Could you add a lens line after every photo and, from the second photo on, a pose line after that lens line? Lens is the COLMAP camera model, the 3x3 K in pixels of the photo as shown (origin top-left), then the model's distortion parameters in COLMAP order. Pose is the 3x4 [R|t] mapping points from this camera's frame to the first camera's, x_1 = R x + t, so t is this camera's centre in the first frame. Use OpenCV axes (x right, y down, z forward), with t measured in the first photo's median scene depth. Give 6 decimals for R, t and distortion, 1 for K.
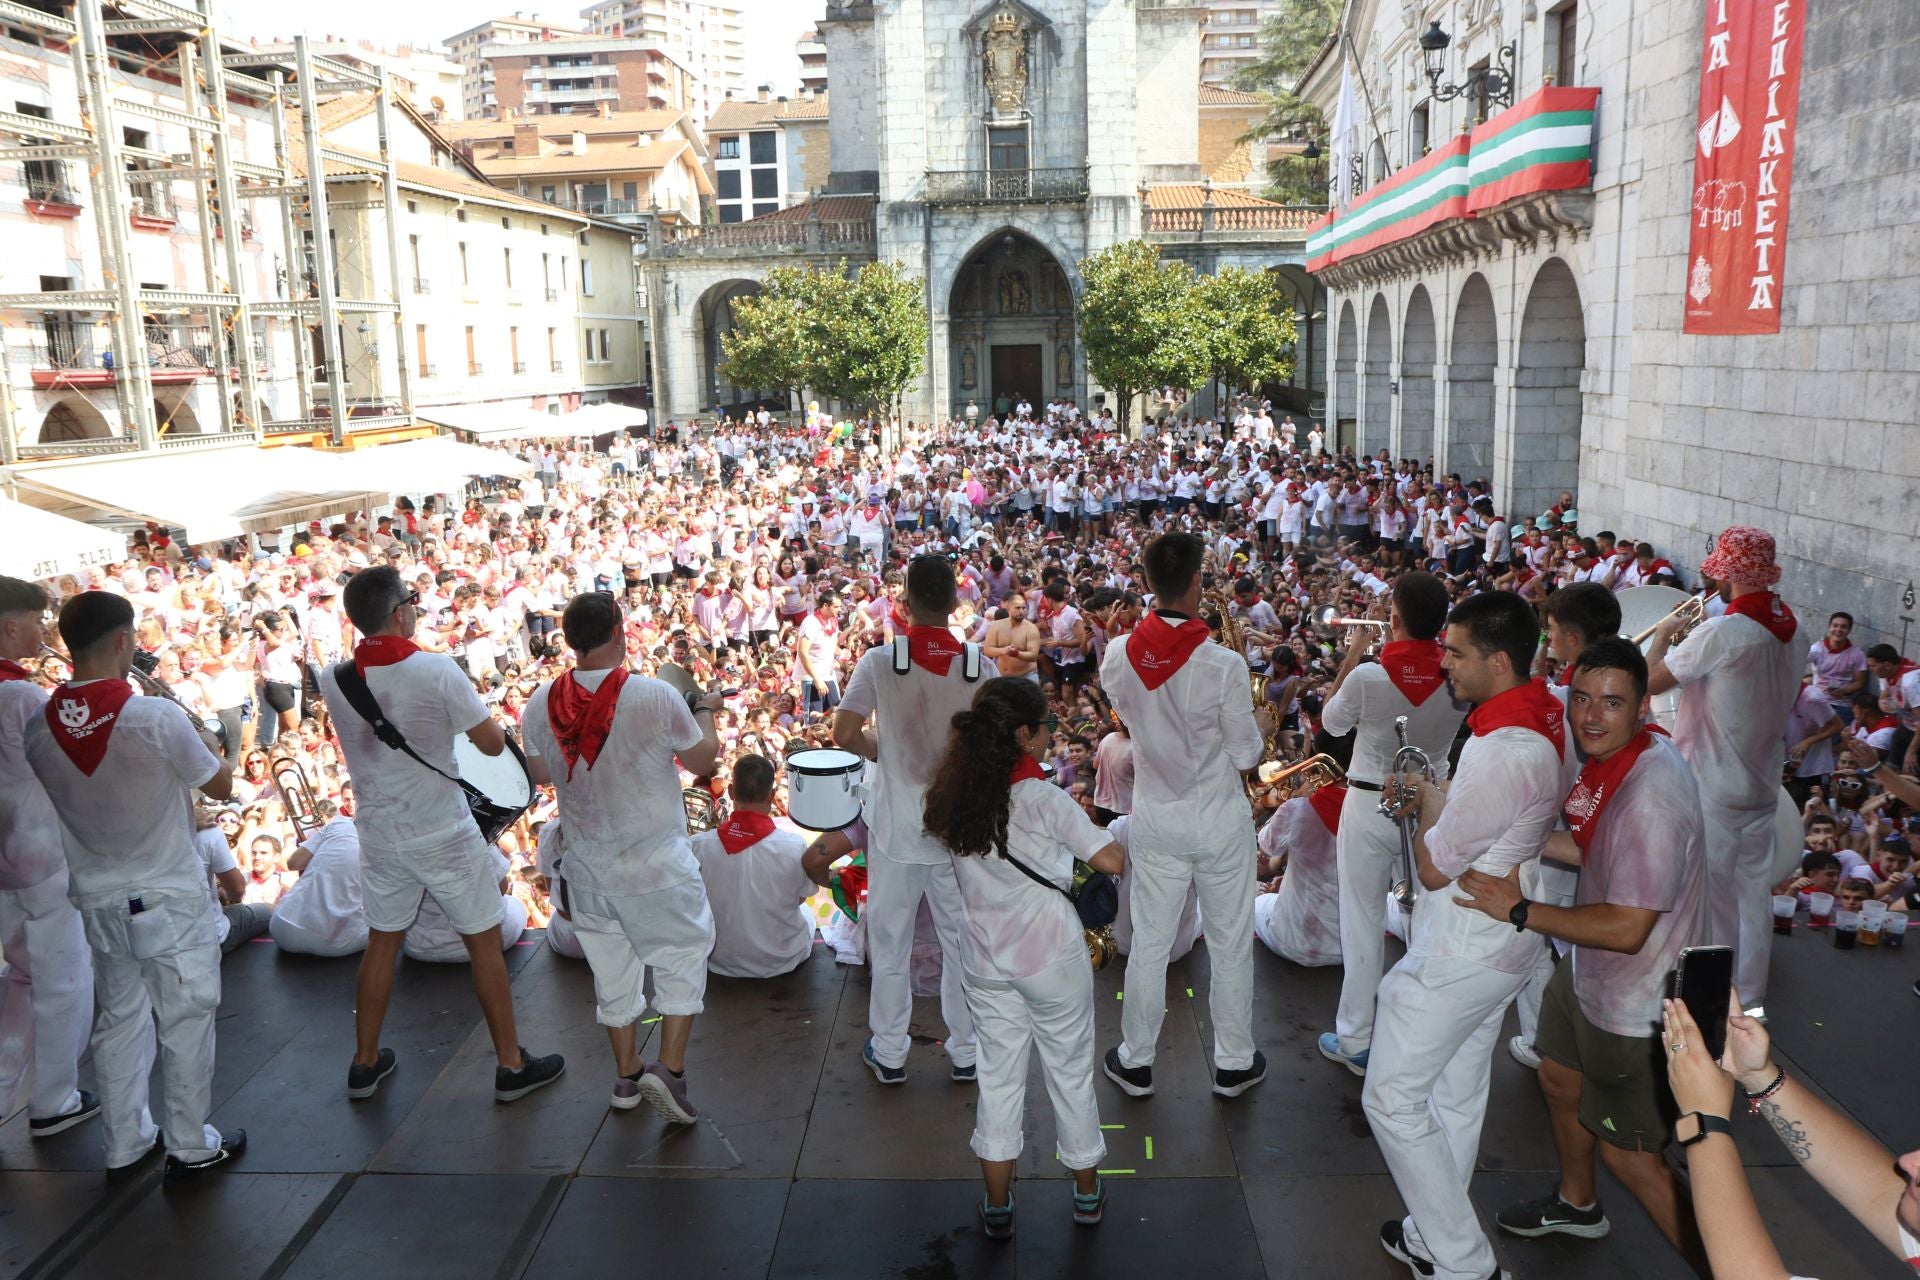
lens RADIAL K [[1533.2, 0, 960.0], [0, 1533.2, 640.0], [0, 0, 1]] dist [-0.104134, 0.109022]
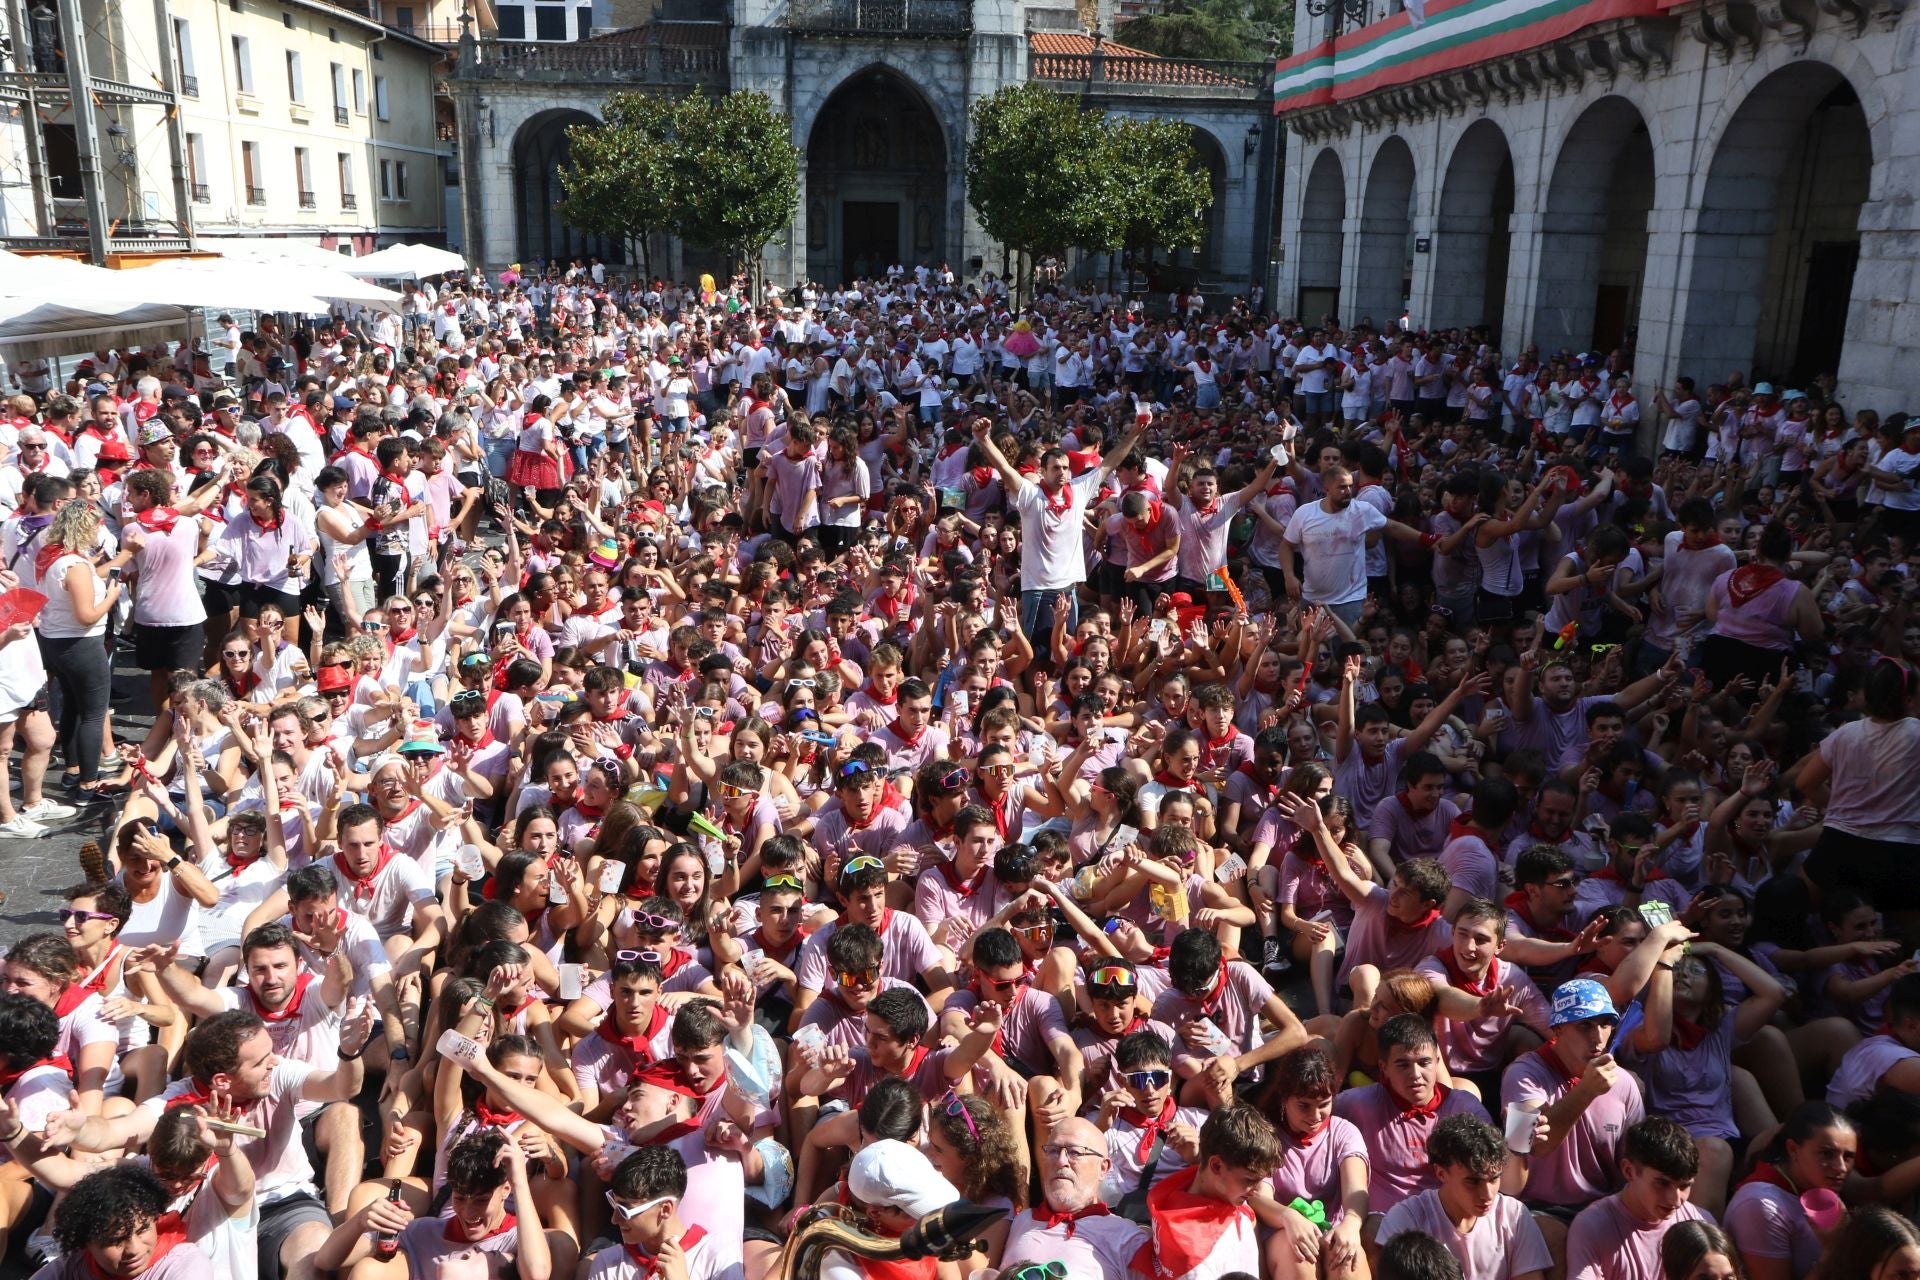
lens RADIAL K [[1533.2, 0, 960.0], [0, 1533.2, 640.0], [0, 0, 1]] dist [-0.104134, 0.109022]
pose [[0.987423, 0.003365, 0.158066, -0.061023], [-0.014903, 0.997303, 0.071867, 0.000148], [-0.157398, -0.073319, 0.984810, 0.098233]]
